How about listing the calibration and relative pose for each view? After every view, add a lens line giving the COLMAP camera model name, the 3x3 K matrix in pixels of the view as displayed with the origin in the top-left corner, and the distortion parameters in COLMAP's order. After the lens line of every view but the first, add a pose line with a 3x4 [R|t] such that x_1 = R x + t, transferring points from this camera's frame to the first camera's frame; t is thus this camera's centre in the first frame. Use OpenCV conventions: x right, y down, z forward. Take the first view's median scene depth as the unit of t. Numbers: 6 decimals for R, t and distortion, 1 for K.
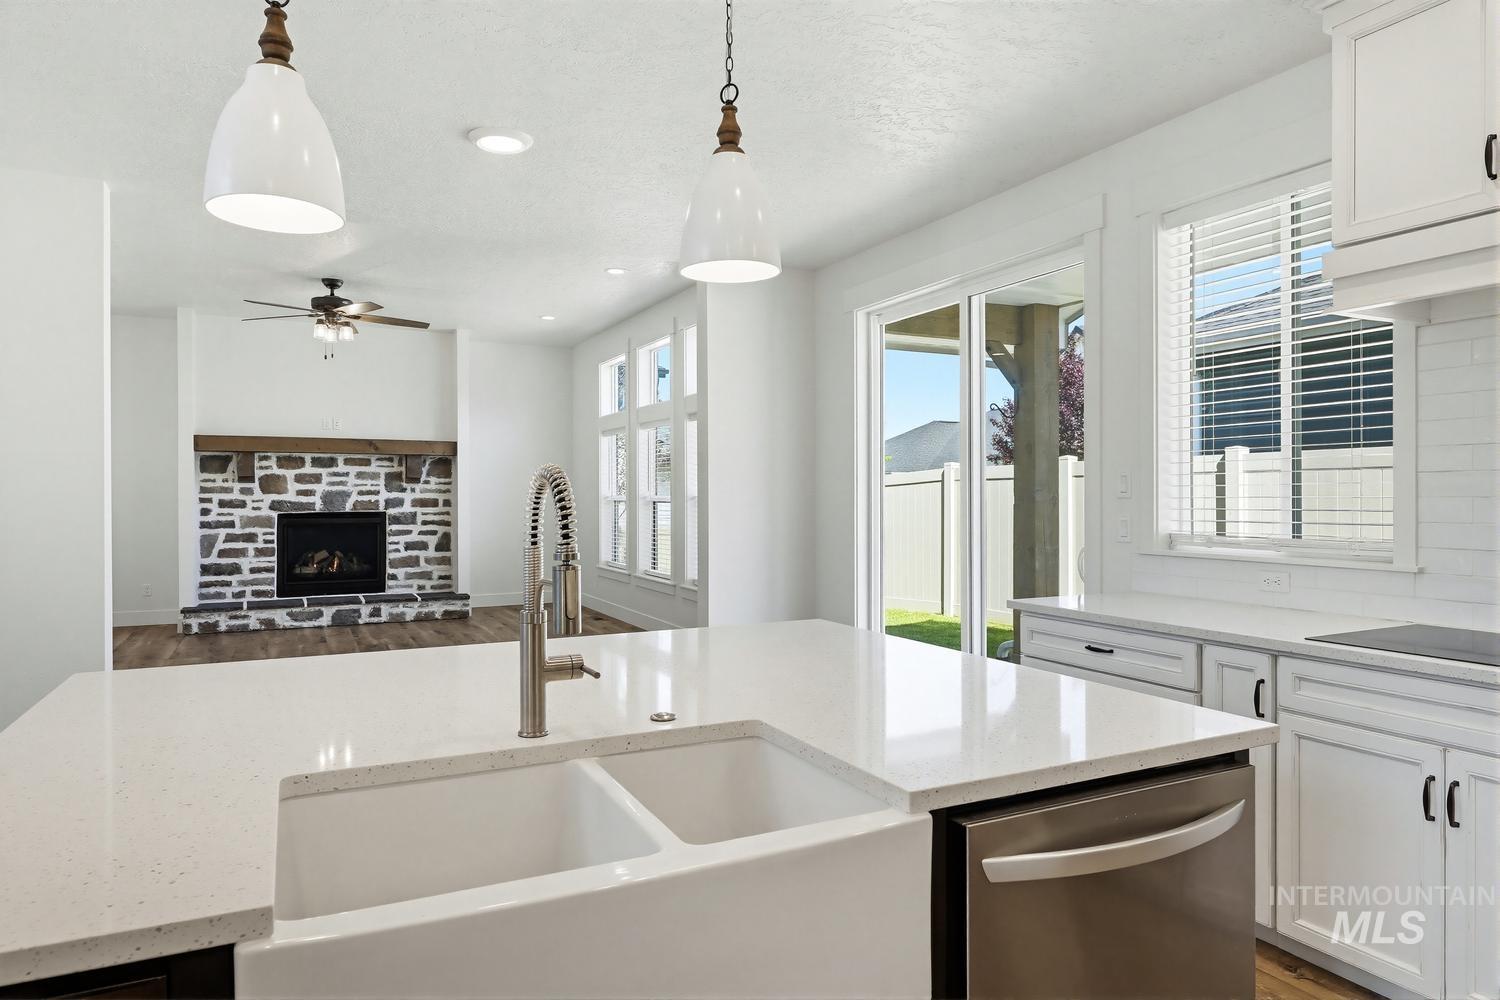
lens RADIAL K [[926.8, 0, 750.0], [0, 926.8, 500.0], [0, 0, 1]] dist [0.006785, 0.000379]
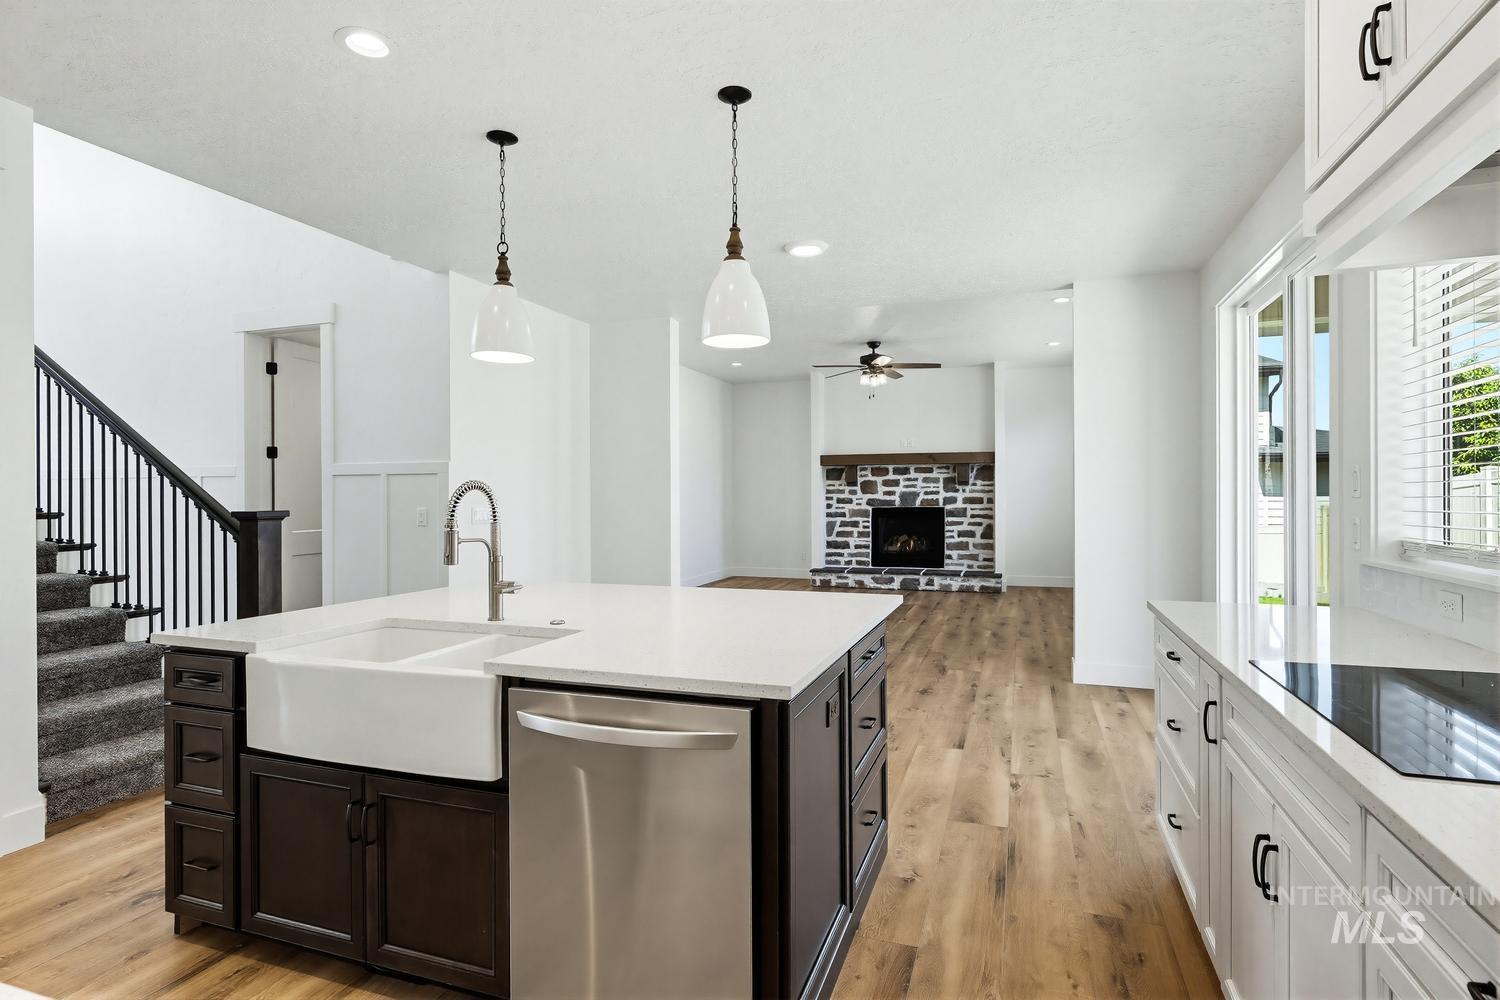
lens RADIAL K [[769.8, 0, 756.4], [0, 769.8, 497.4], [0, 0, 1]] dist [0.000656, -0.000249]
pose [[0.698448, 0.000222, -0.715661, 0.213718], [-0.001192, 0.999999, -0.000853, -0.000058], [0.715660, 0.001448, 0.698448, 0.045035]]
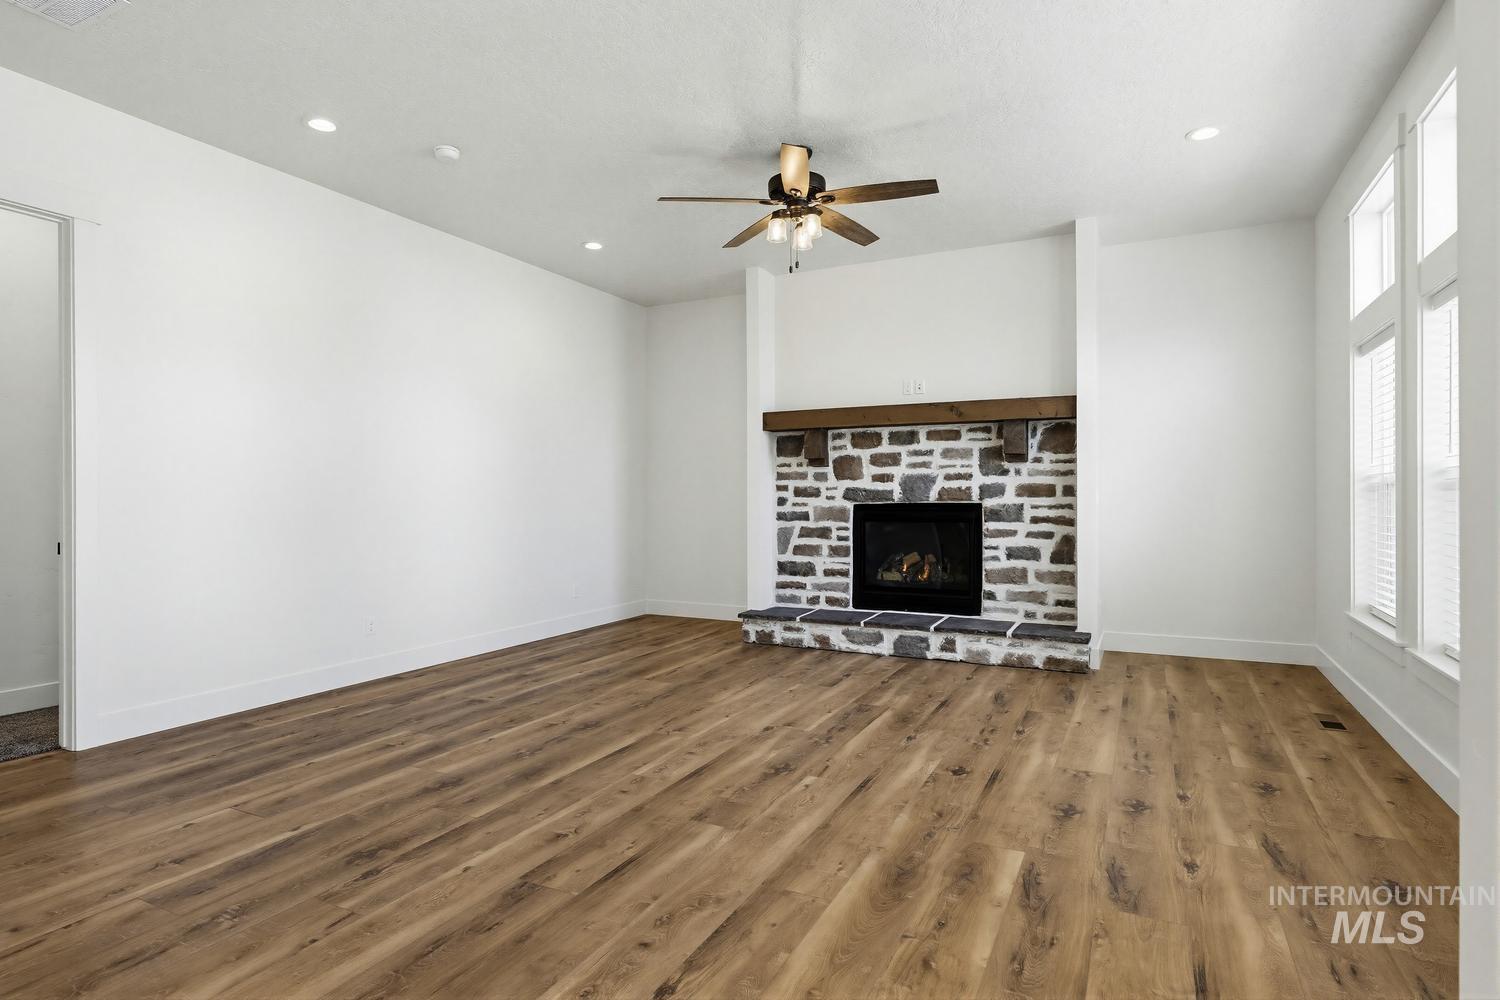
lens RADIAL K [[783.1, 0, 749.6], [0, 783.1, 497.3], [0, 0, 1]] dist [-0.001177, 0.000088]
pose [[0.596613, -0.000442, -0.802529, -0.016281], [-0.002240, 0.999995, -0.002217, 0.010246], [0.802526, 0.003121, 0.596609, 0.518720]]
